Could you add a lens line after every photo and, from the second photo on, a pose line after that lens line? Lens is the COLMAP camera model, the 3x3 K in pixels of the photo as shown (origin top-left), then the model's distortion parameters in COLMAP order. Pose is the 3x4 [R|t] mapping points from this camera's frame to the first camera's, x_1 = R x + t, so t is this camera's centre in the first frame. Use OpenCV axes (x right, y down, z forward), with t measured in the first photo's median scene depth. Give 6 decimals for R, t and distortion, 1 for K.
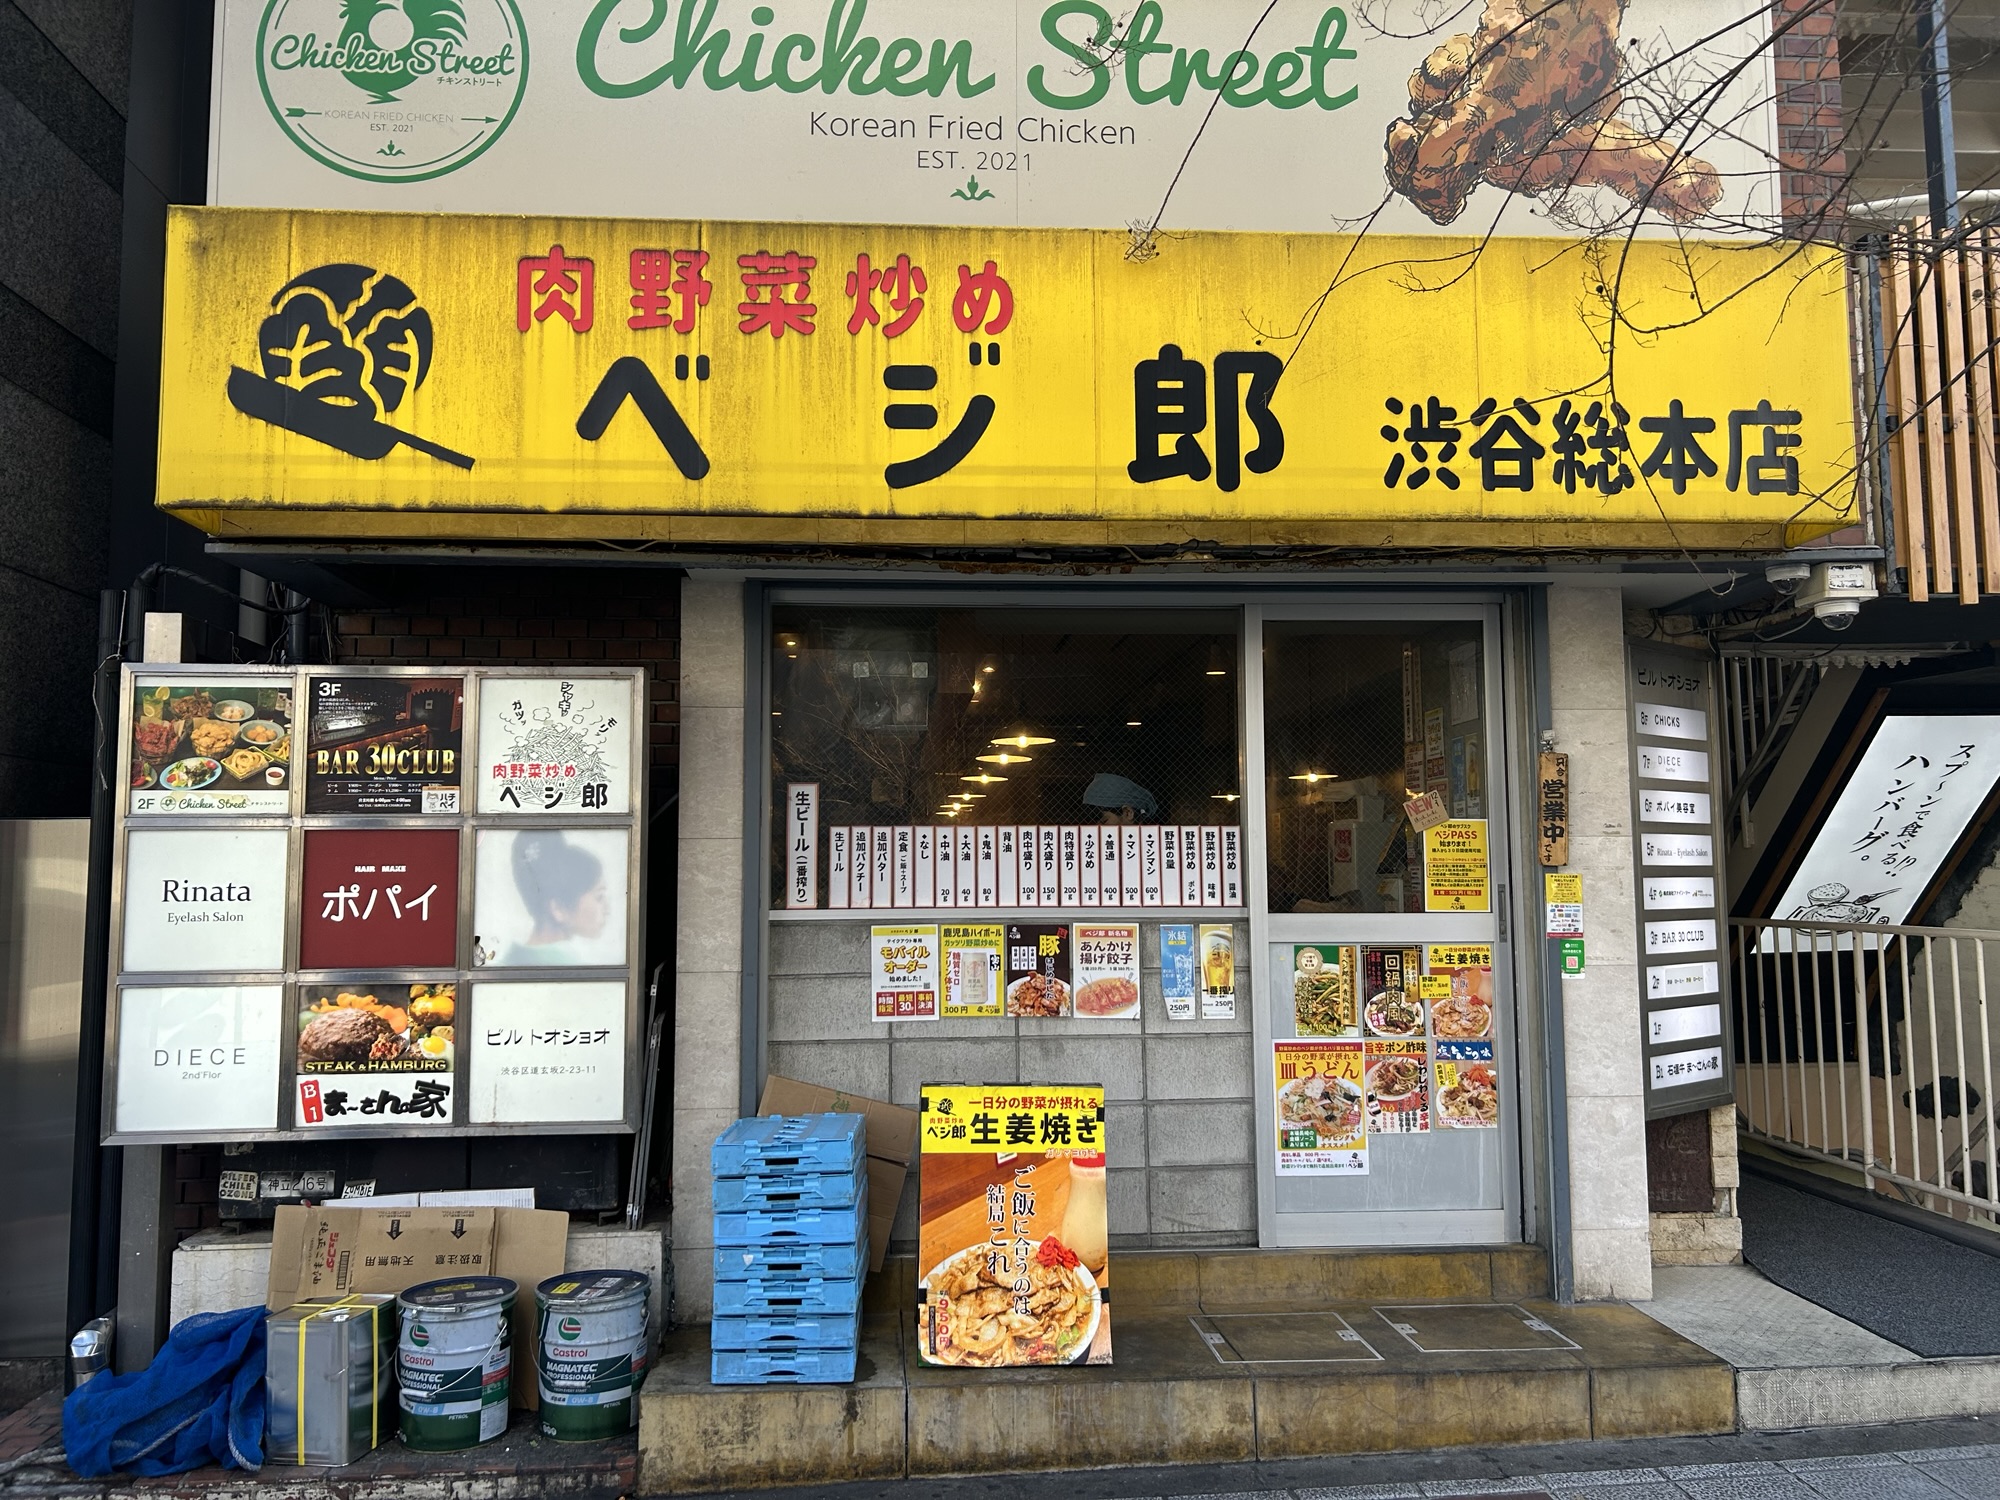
lens RADIAL K [[1505.8, 0, 999.7], [0, 1505.8, 744.3], [0, 0, 1]] dist [0.051845, -0.055080]
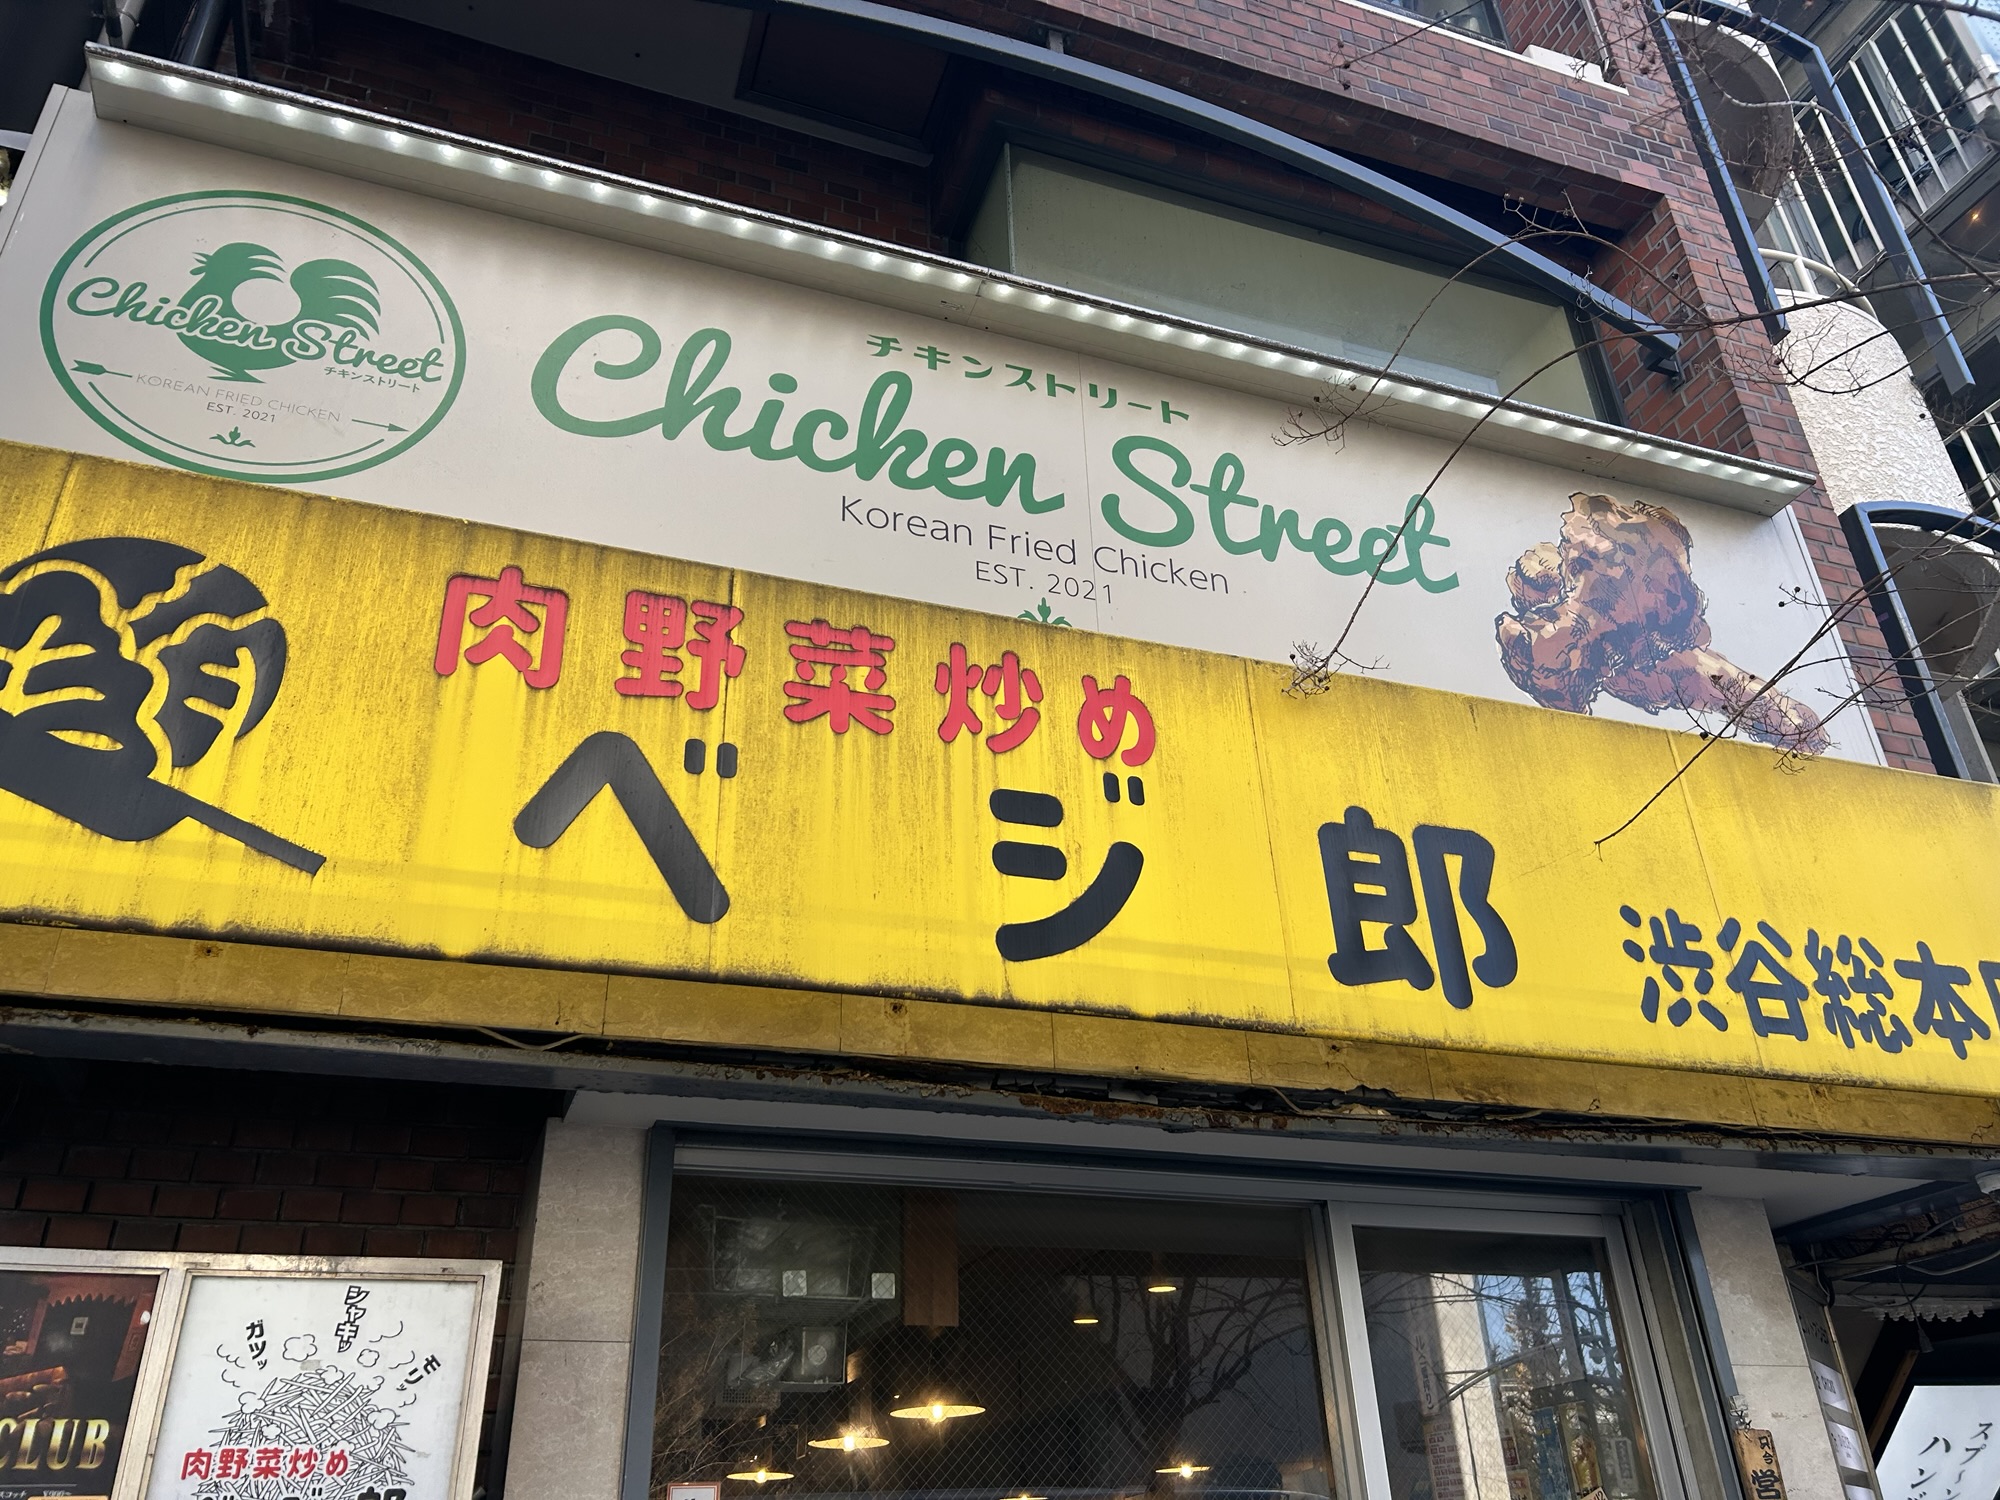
lens RADIAL K [[1505.8, 0, 999.7], [0, 1505.8, 744.3], [0, 0, 1]] dist [0.051845, -0.055080]
pose [[0.962178, 0.111332, 0.248636, -0.224922], [0.001415, 0.910627, -0.413227, 0.009270], [-0.272419, 0.397950, 0.876027, 0.371398]]
